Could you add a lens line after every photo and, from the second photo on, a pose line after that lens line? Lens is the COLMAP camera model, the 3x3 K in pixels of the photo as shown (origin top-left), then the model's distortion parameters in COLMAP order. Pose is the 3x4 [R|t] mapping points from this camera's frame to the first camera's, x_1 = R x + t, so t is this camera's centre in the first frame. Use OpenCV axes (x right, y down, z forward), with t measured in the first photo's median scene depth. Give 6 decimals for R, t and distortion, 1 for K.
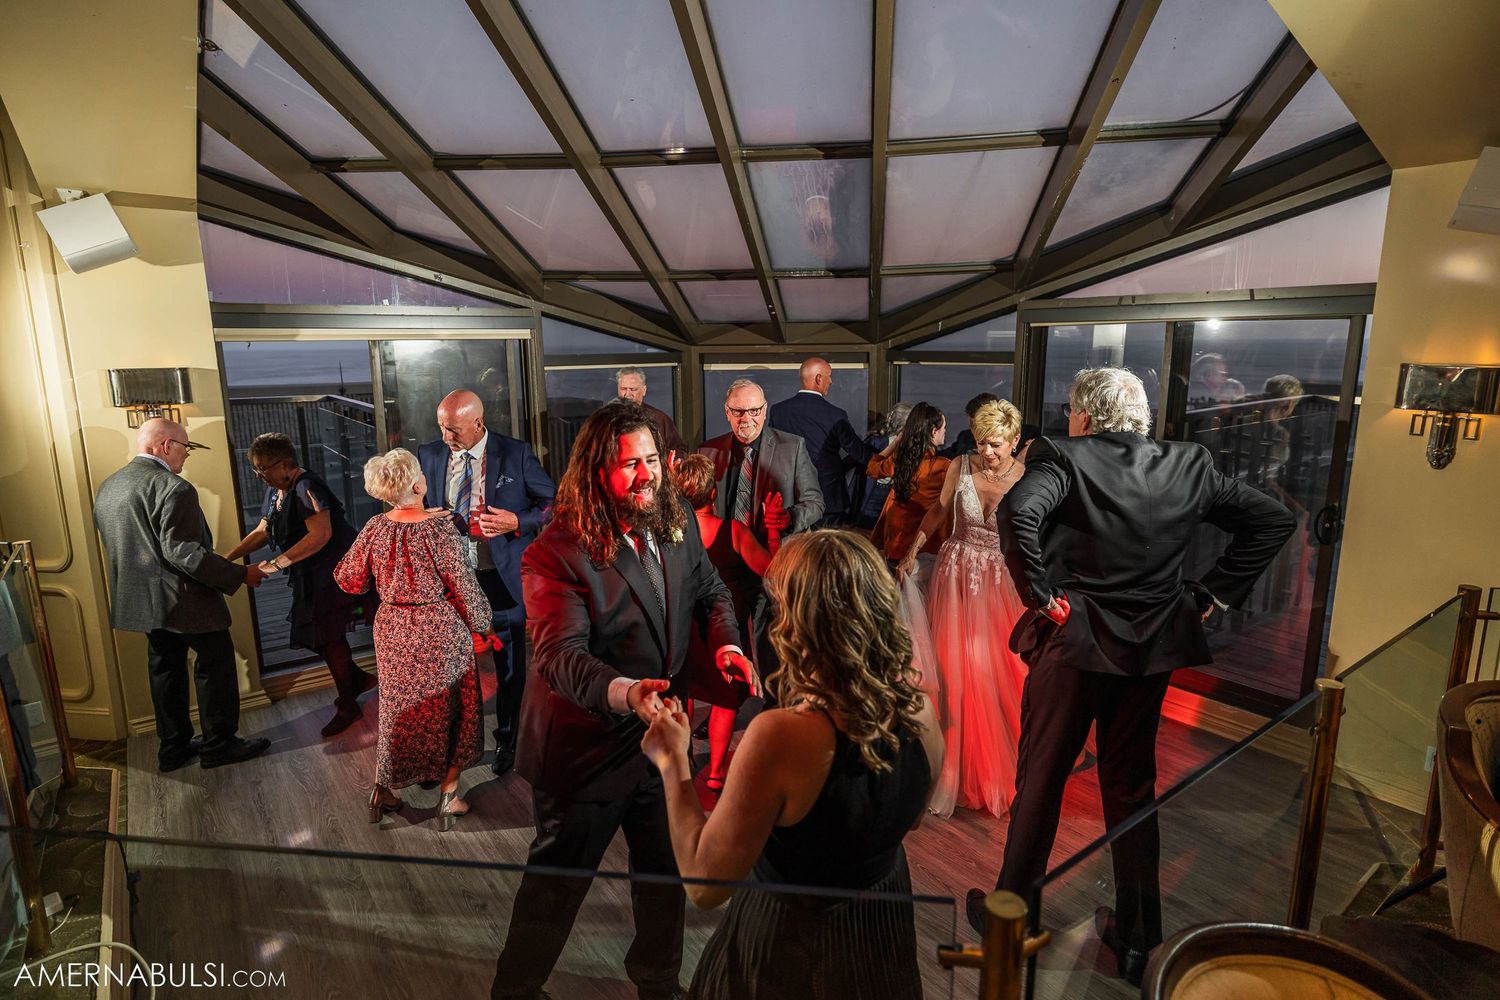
lens RADIAL K [[821.4, 0, 750.0], [0, 821.4, 500.0], [0, 0, 1]] dist [-0.001551, -0.000911]
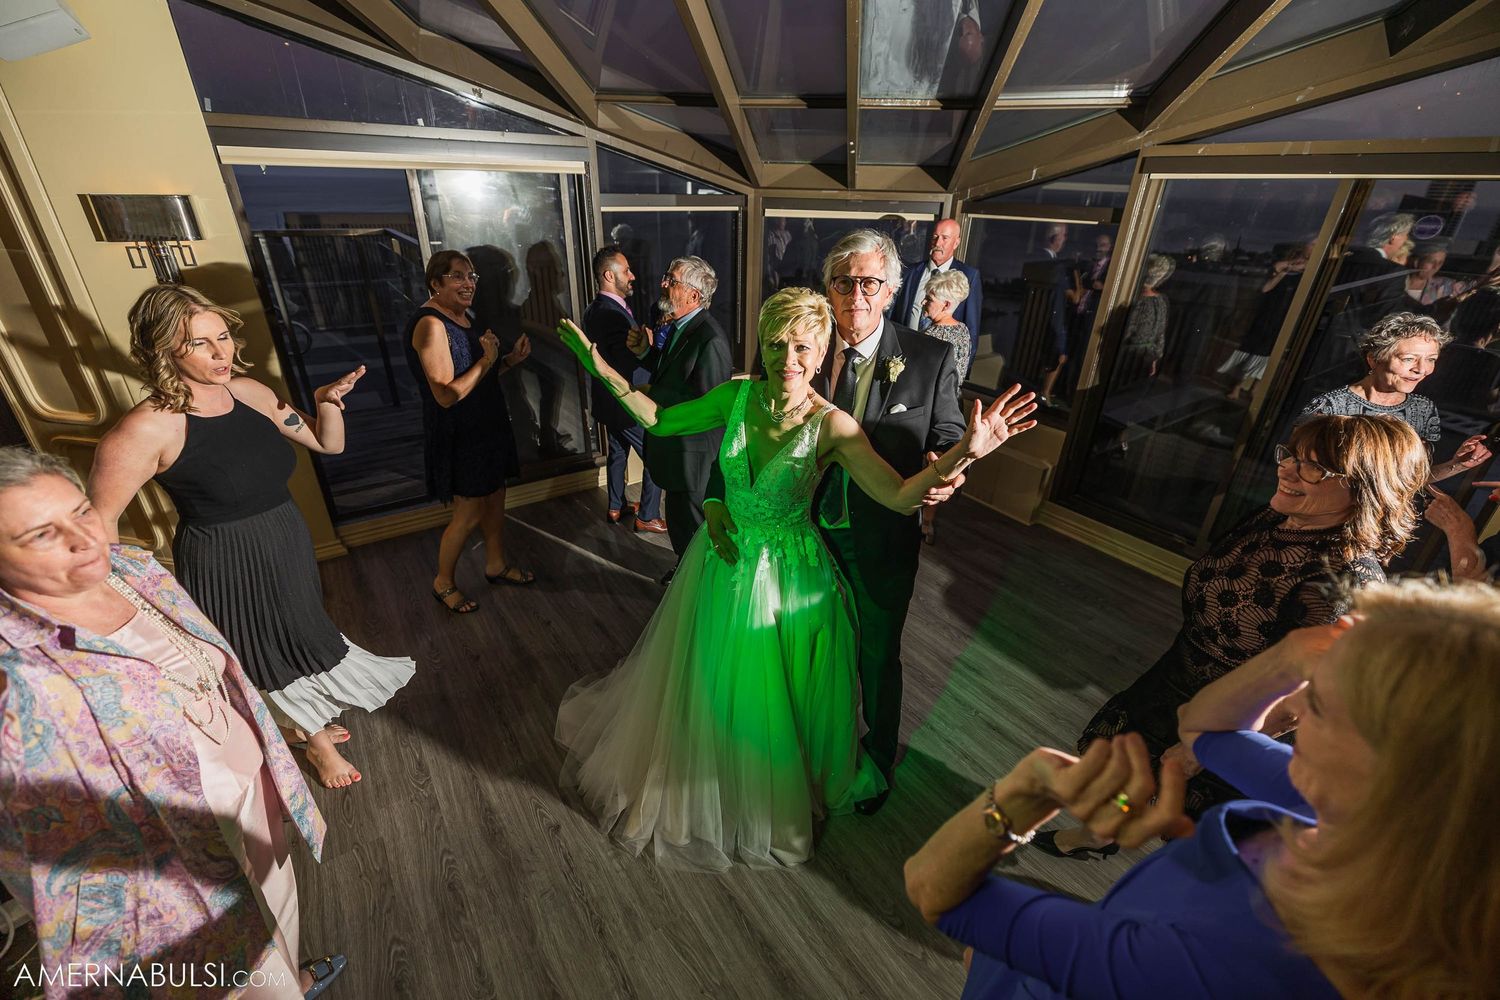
lens RADIAL K [[626.4, 0, 750.0], [0, 626.4, 500.0], [0, 0, 1]] dist [0.000169, 0.000151]
pose [[0.999029, 0.043422, -0.007518, -0.075767], [-0.039664, 0.960340, 0.275997, -0.057246], [0.019204, -0.275431, 0.961129, 0.280573]]
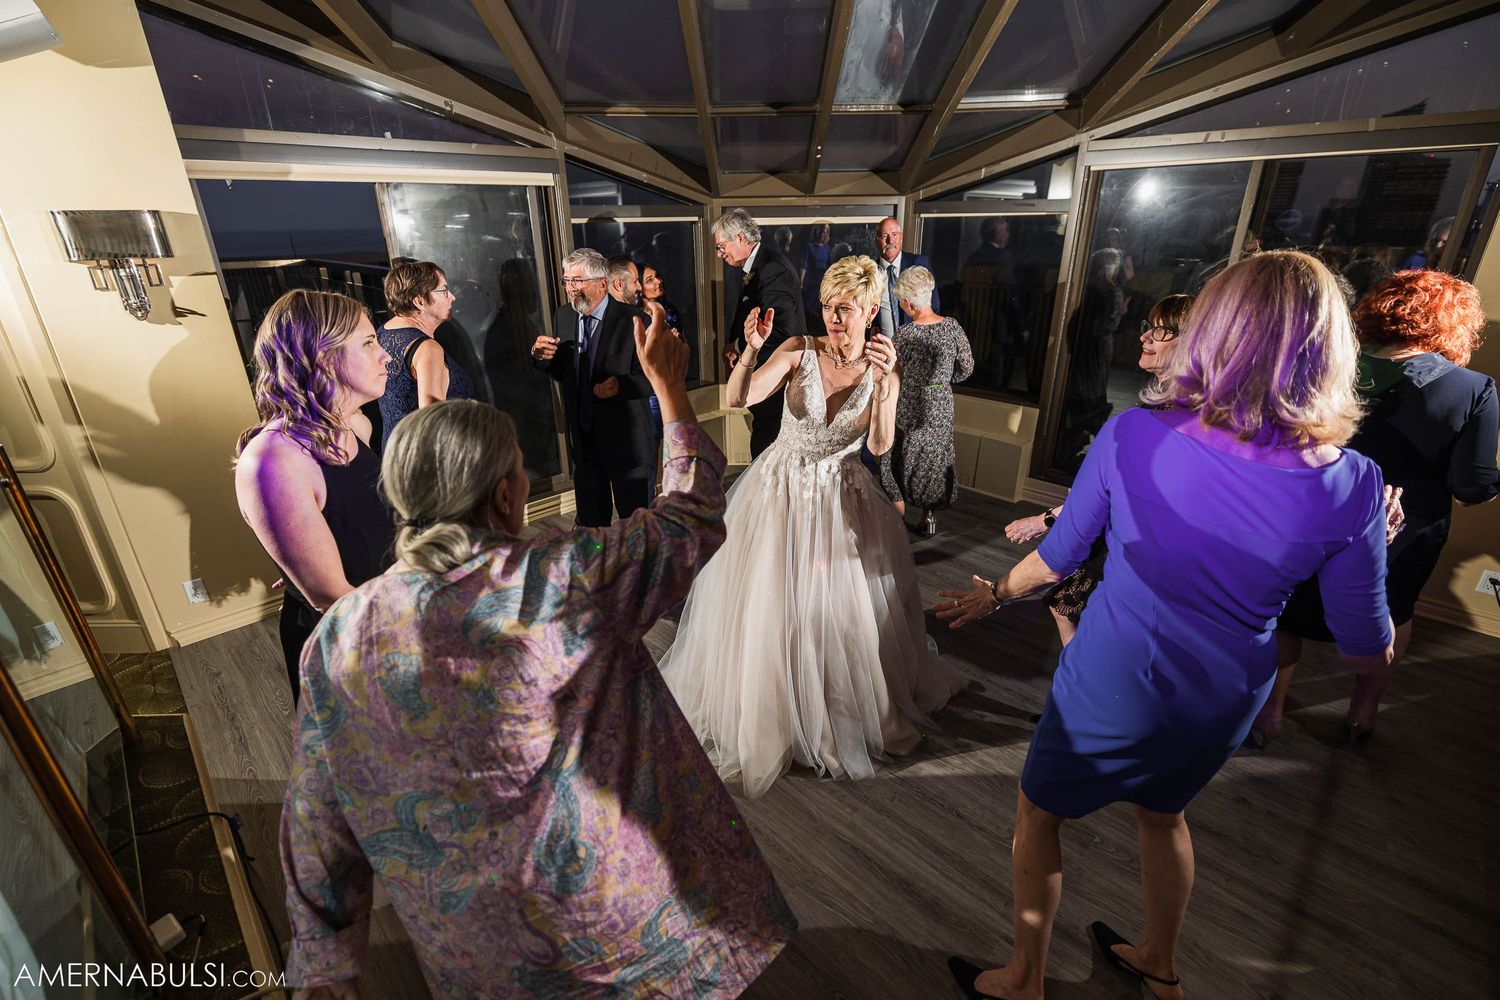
lens RADIAL K [[677.8, 0, 750.0], [0, 677.8, 500.0], [0, 0, 1]] dist [0.000220, -0.000257]
pose [[0.990633, -0.052731, 0.125962, -0.205761], [0.025930, 0.978290, 0.205610, -0.006479], [-0.134070, -0.200418, 0.970494, 0.218832]]
